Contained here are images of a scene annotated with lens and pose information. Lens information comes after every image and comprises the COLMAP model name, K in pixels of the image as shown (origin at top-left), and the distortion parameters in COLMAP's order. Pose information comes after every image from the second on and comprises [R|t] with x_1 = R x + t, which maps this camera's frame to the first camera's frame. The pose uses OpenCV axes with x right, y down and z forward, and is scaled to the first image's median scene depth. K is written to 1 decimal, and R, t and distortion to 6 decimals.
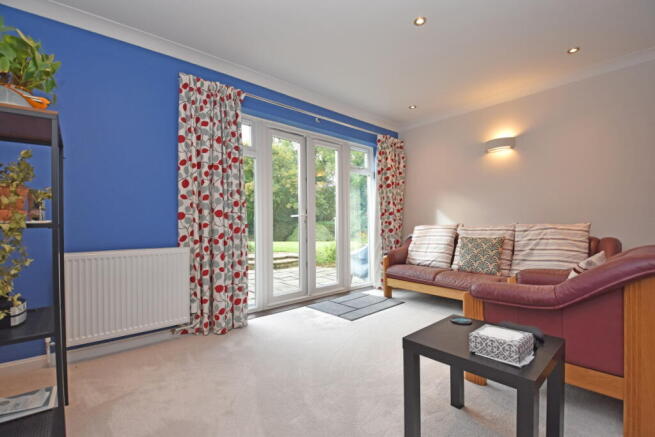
lens RADIAL K [[290.9, 0, 326.4], [0, 290.9, 221.2], [0, 0, 1]] dist [-0.014902, -0.004980]
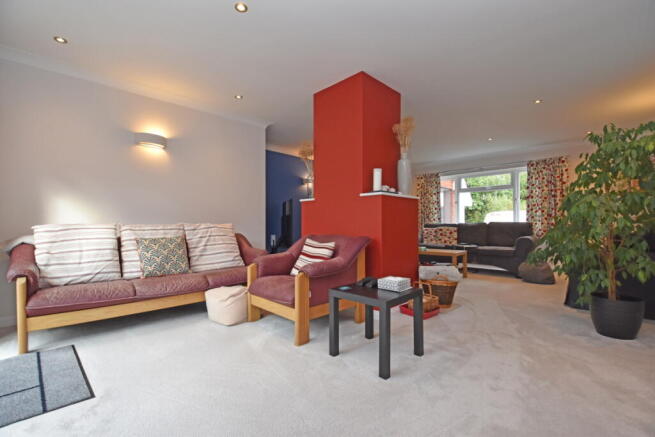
lens RADIAL K [[290.9, 0, 327.1], [0, 290.9, 221.0], [0, 0, 1]] dist [-0.014902, -0.004980]
pose [[-0.075390, 0.009134, 0.997112, -0.455841], [-0.017444, 0.999793, -0.010478, 0.002482], [-0.997002, -0.018183, -0.075215, 0.551331]]
